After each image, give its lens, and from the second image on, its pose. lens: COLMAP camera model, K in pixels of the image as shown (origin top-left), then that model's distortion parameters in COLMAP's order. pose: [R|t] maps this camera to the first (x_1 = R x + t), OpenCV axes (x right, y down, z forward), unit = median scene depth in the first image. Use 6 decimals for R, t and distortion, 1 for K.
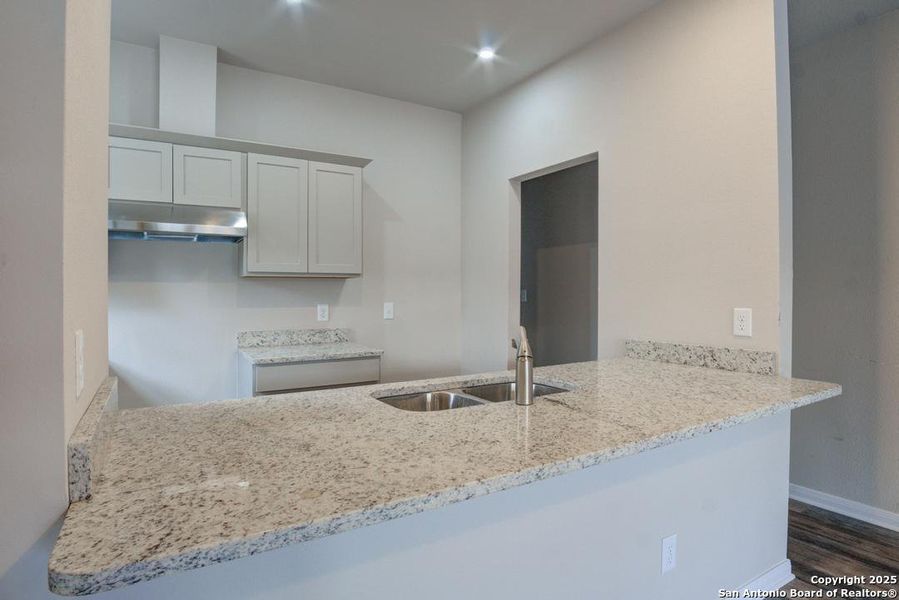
lens RADIAL K [[493.8, 0, 446.9], [0, 493.8, 292.4], [0, 0, 1]] dist [-0.047071, 0.002297]
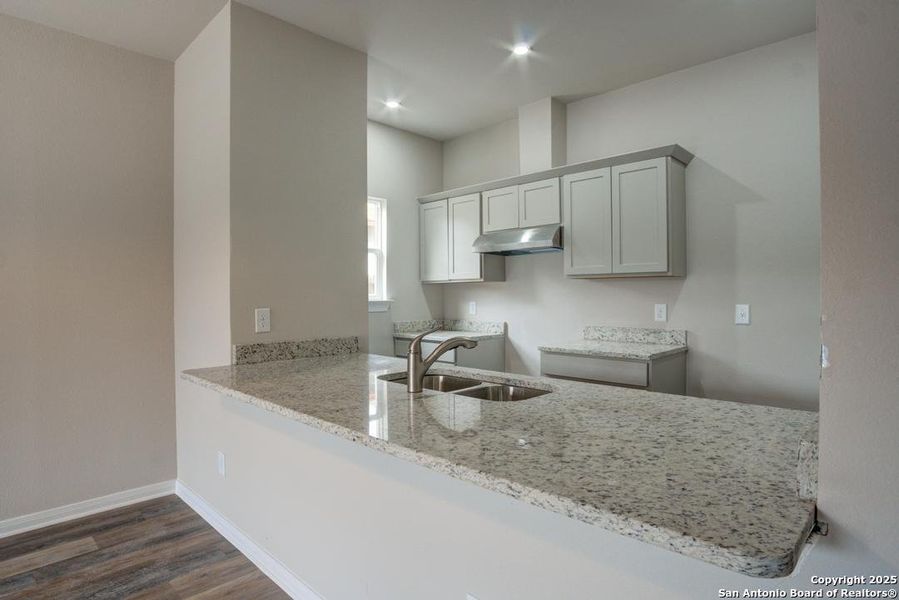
lens RADIAL K [[493.8, 0, 455.2], [0, 493.8, 300.0], [0, 0, 1]] dist [-0.047071, 0.002297]
pose [[0.263385, 0.015019, -0.964574, 0.731400], [0.005222, 0.999842, 0.016994, -0.003236], [0.964677, -0.009513, 0.263265, 0.449350]]
